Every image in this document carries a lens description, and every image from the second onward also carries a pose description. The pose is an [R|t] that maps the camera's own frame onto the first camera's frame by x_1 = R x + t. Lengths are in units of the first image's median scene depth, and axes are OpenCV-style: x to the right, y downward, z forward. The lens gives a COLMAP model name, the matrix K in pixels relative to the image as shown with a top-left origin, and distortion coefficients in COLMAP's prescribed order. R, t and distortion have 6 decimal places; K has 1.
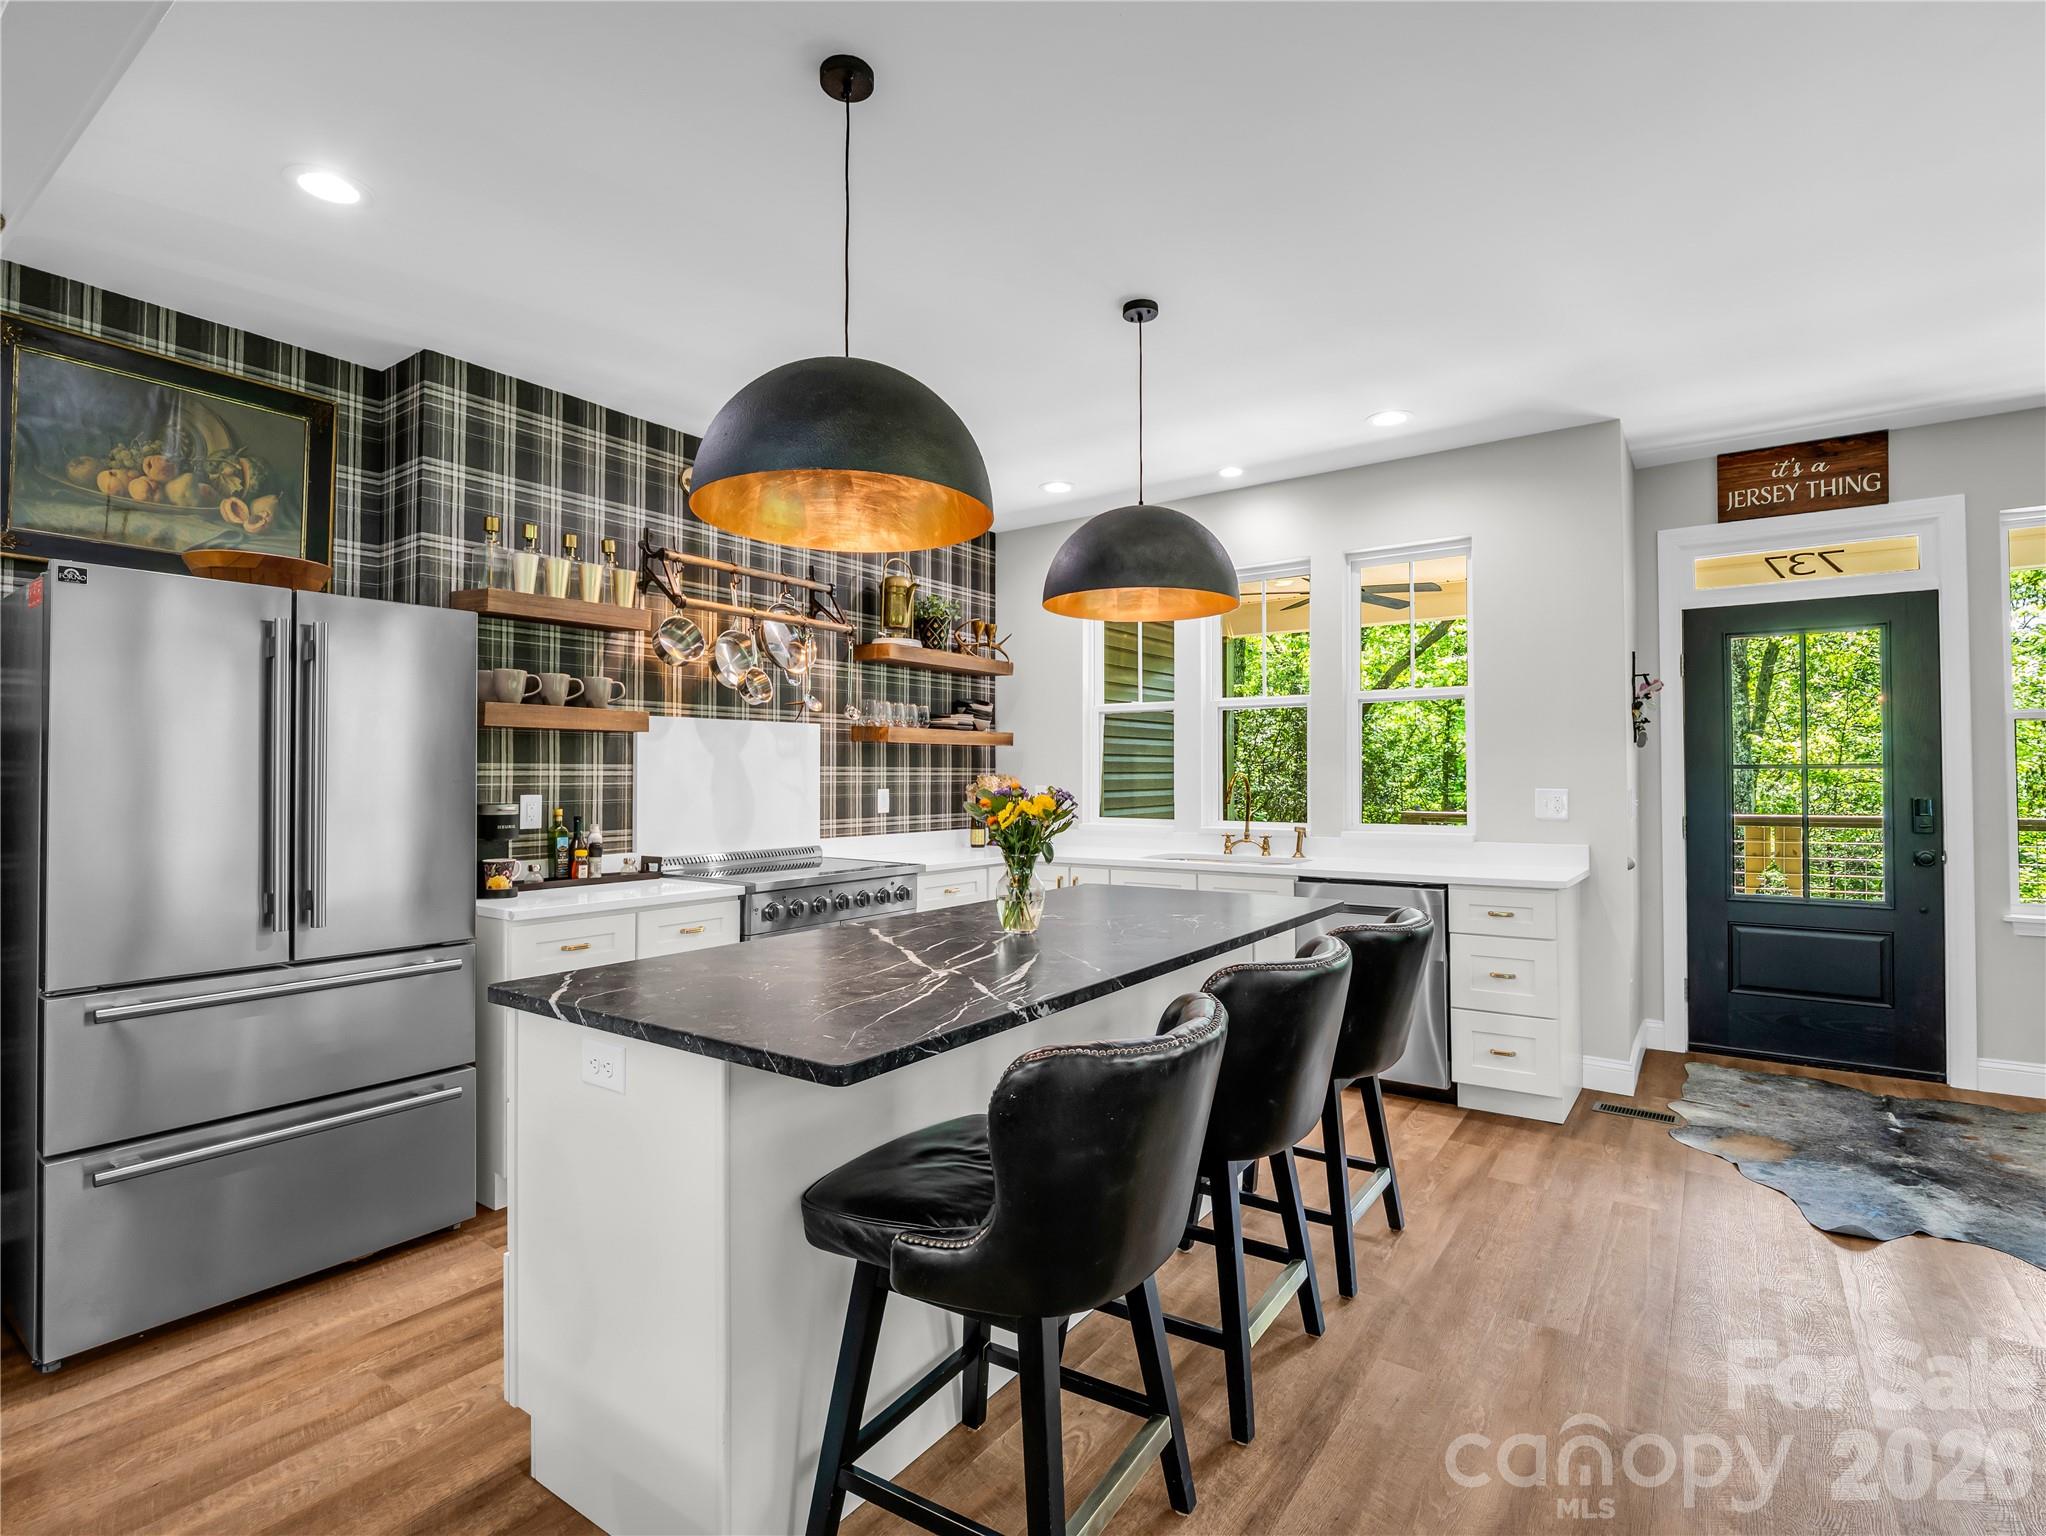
lens RADIAL K [[996.6, 0, 1027.4], [0, 996.6, 743.4], [0, 0, 1]] dist [-0.010449, -0.005004]
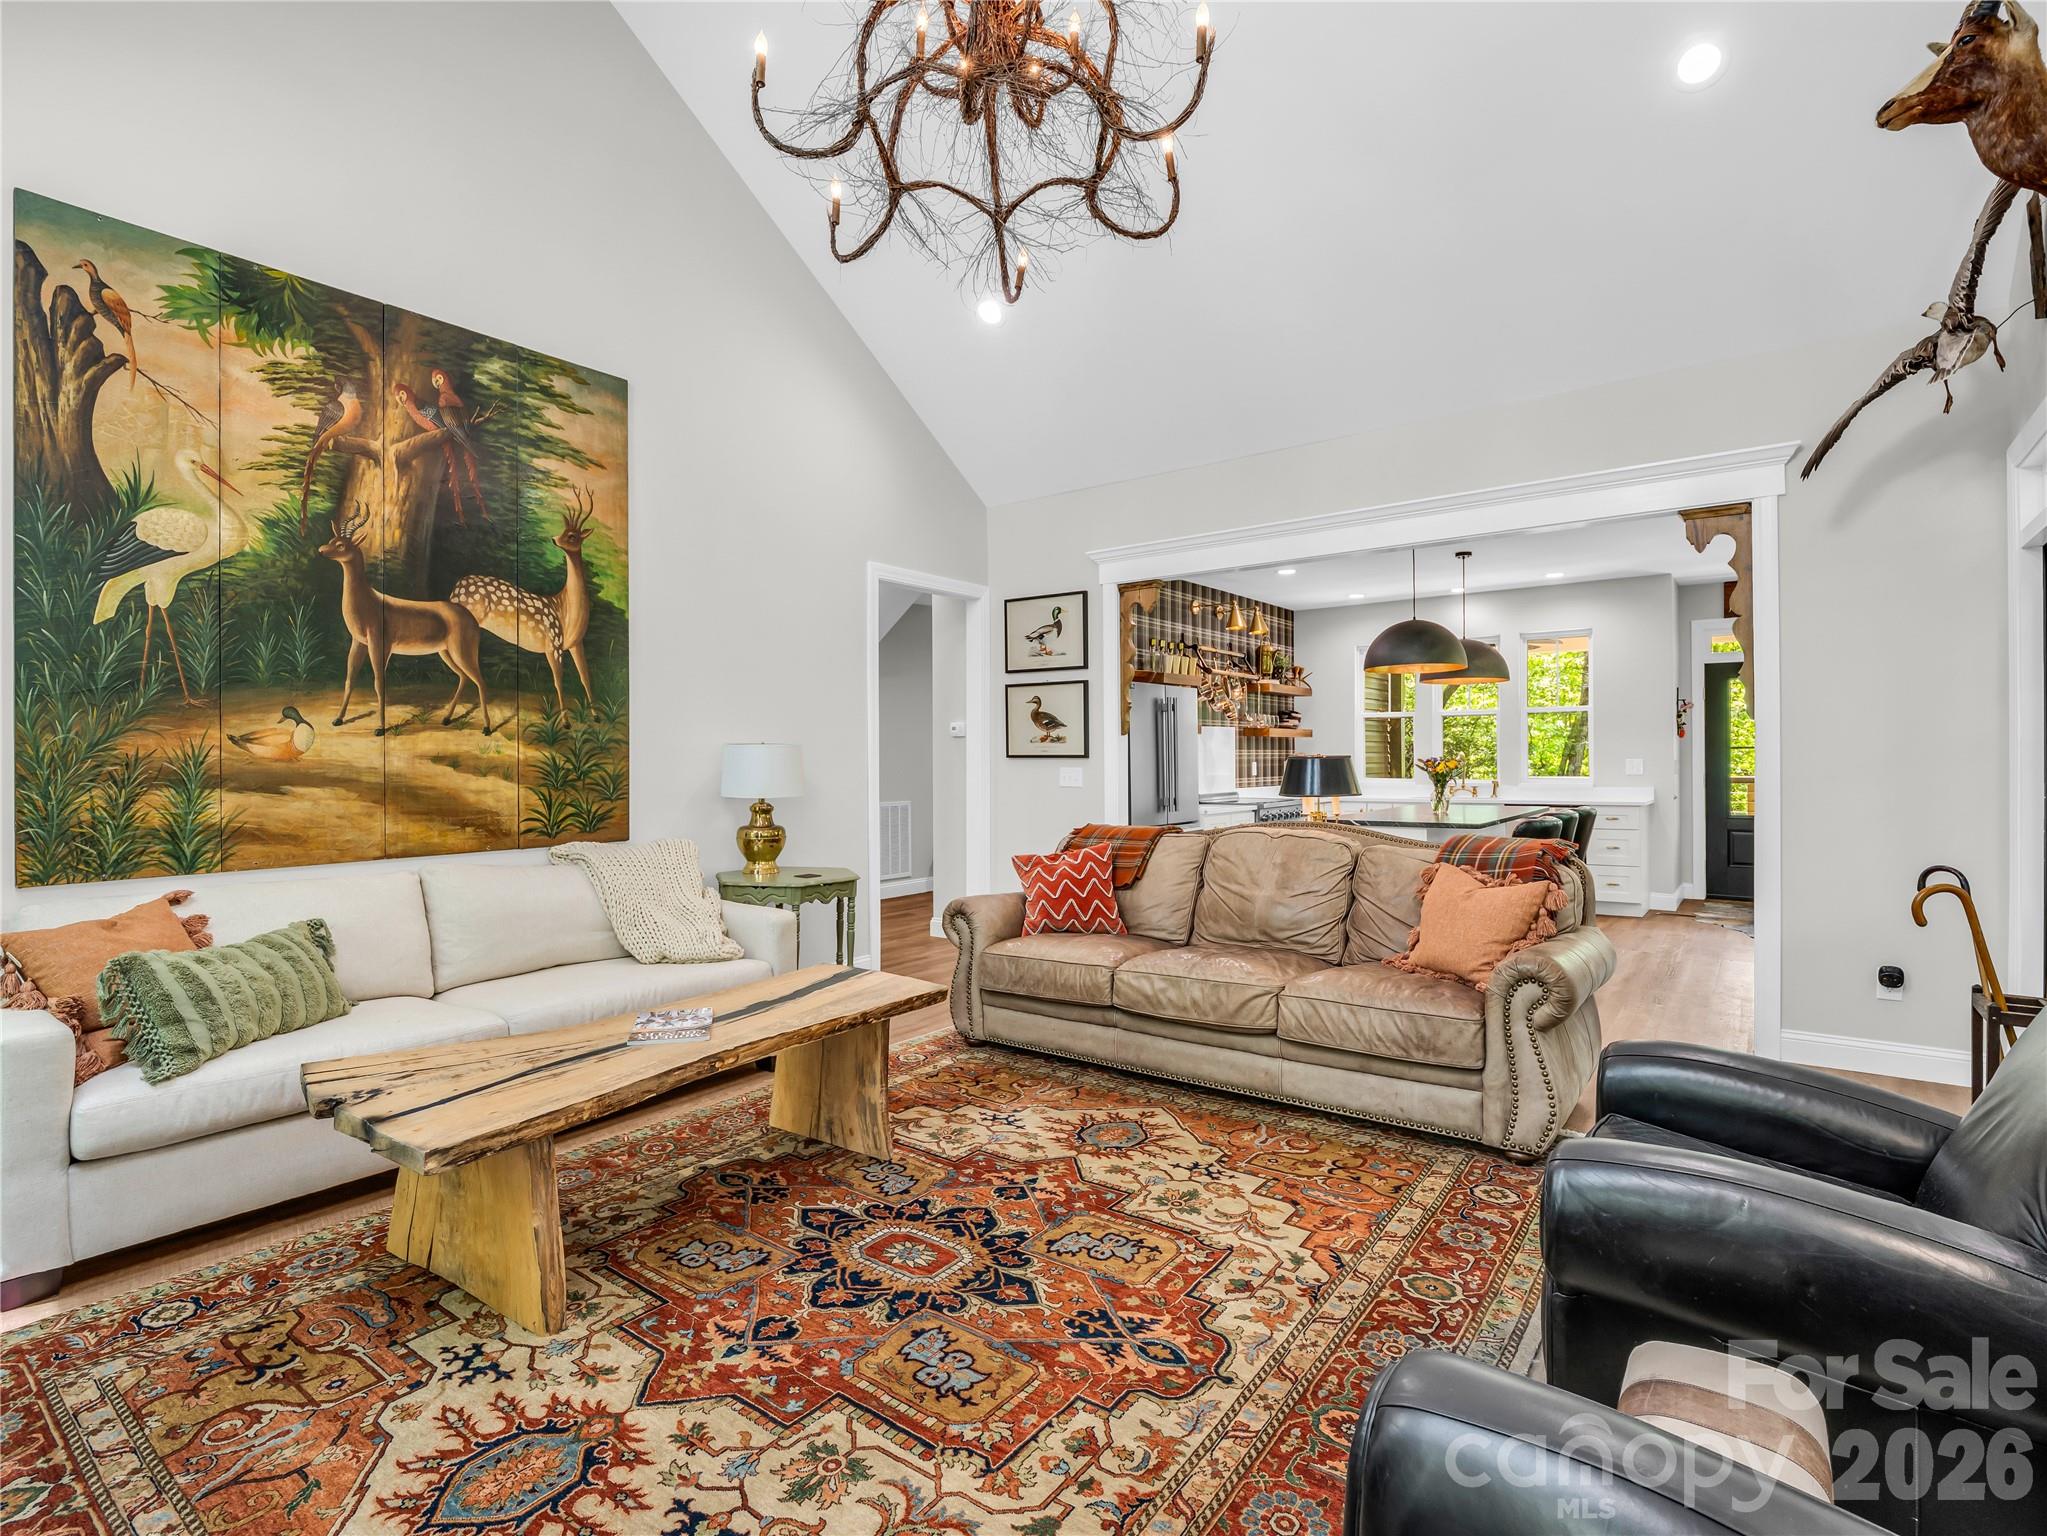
lens RADIAL K [[997.1, 0, 1027.0], [0, 997.1, 750.1], [0, 0, 1]] dist [-0.010449, -0.005004]
pose [[0.999553, -0.006051, -0.029287, -0.613778], [0.006808, 0.999644, 0.025817, -0.031249], [0.029120, -0.026004, 0.999238, -0.992073]]
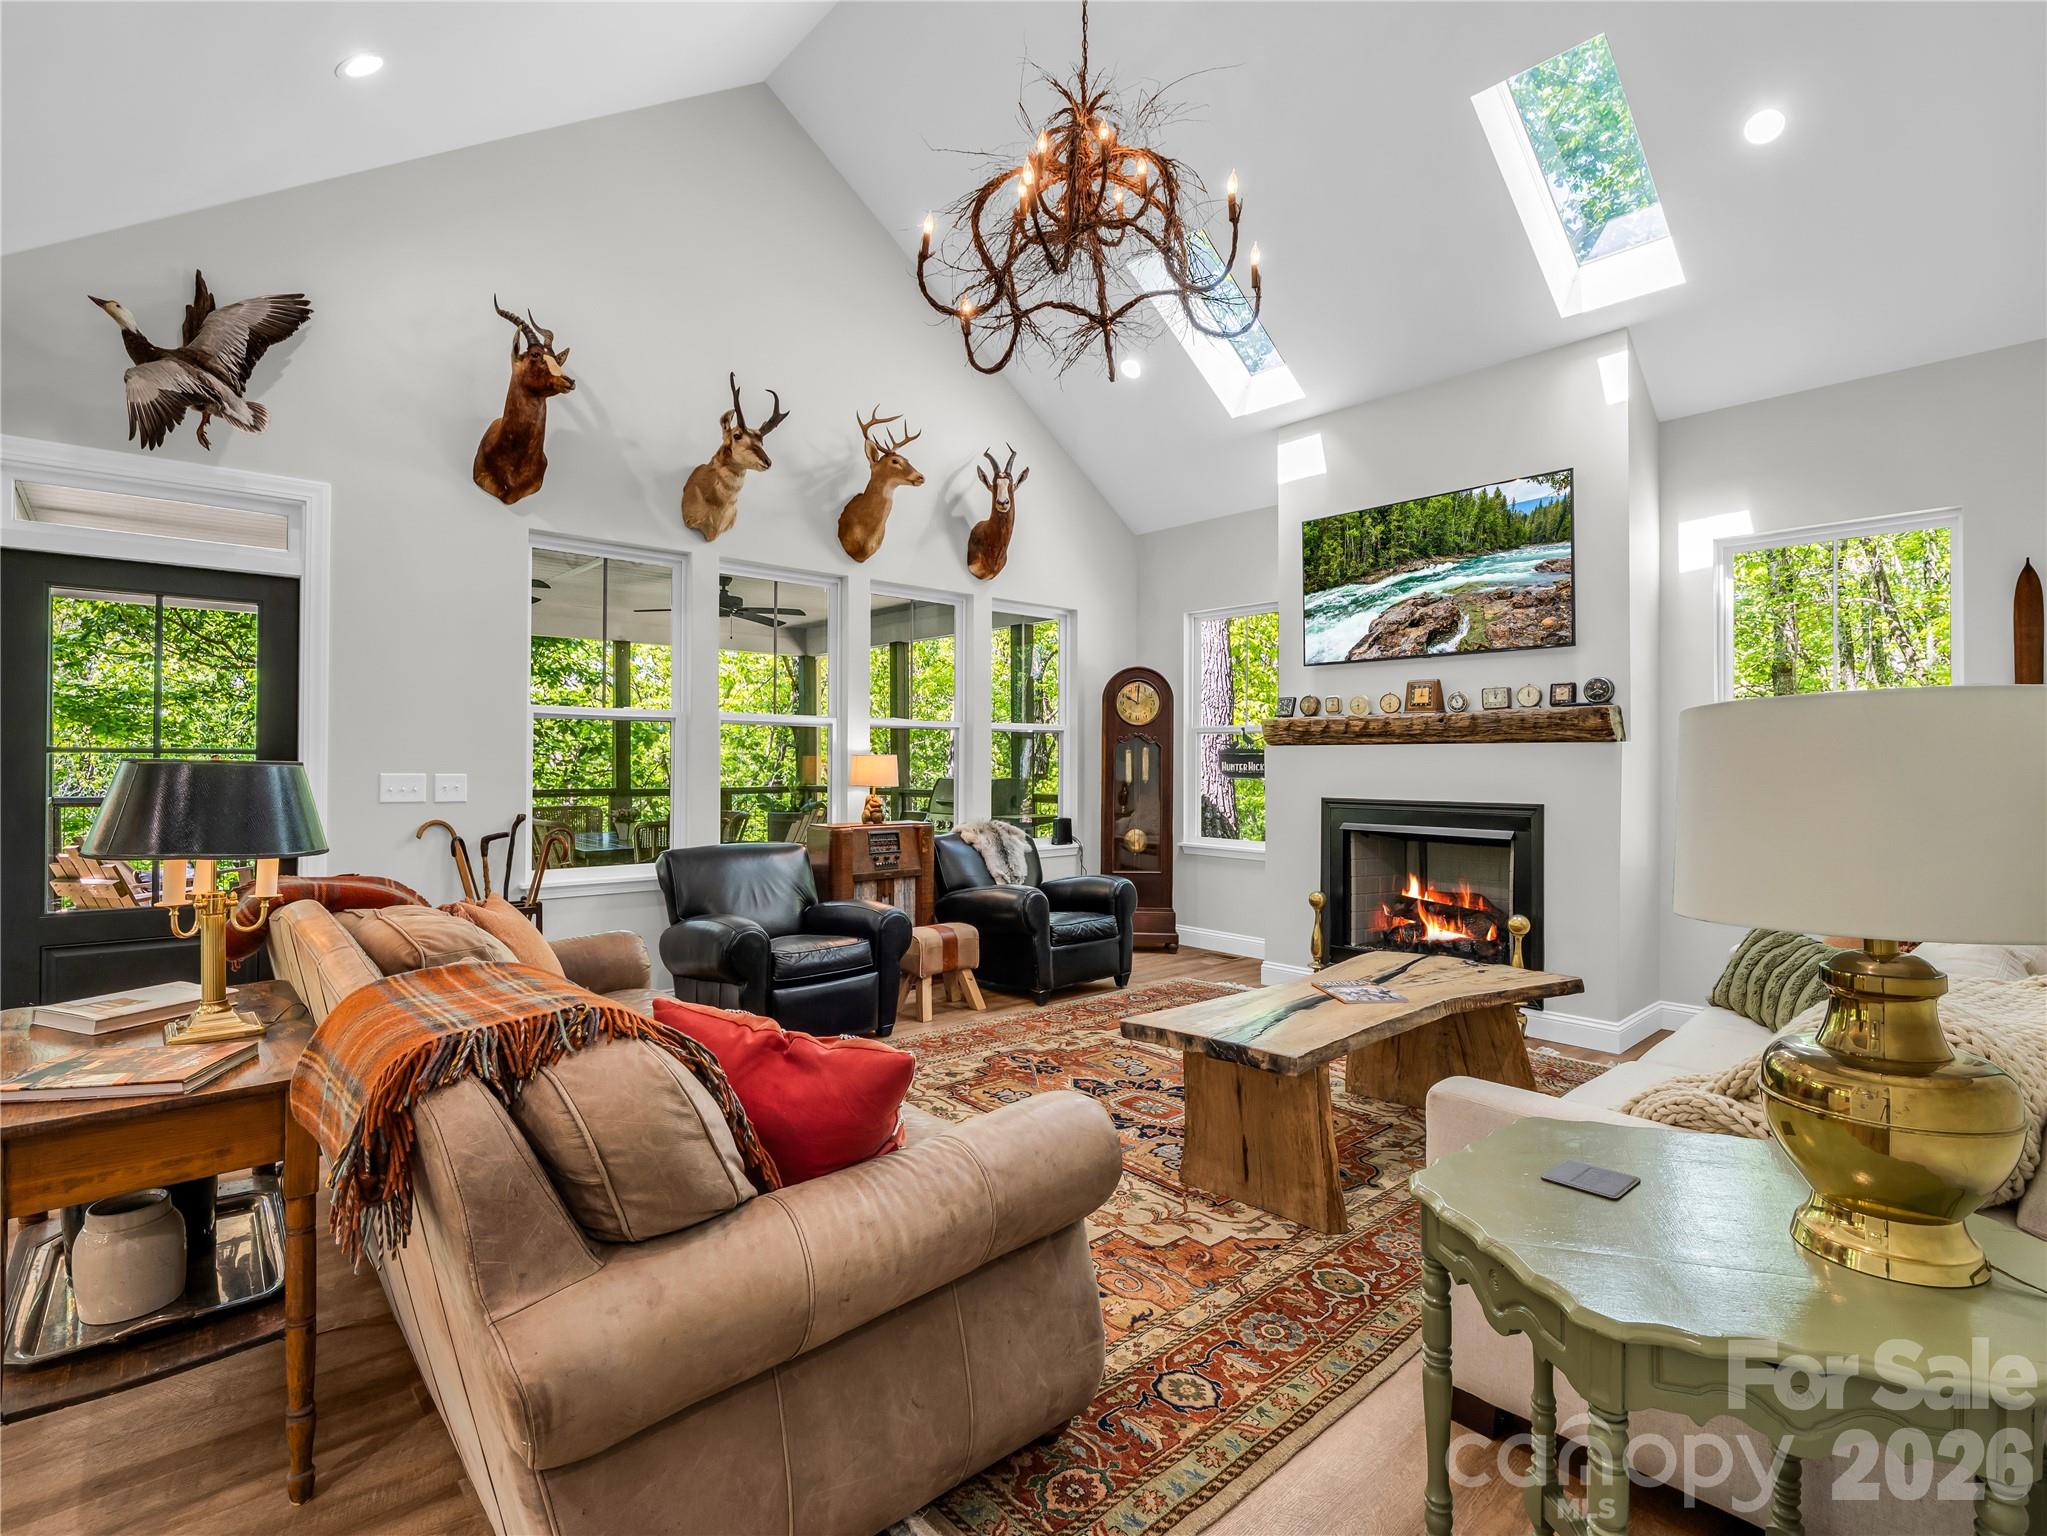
lens RADIAL K [[997.1, 0, 1017.4], [0, 997.1, 767.2], [0, 0, 1]] dist [-0.010449, -0.005004]
pose [[-0.974059, -0.005559, 0.226227, -0.785548], [-0.012551, 0.999487, -0.029478, 0.018138], [-0.225947, -0.031553, -0.973629, 0.480182]]
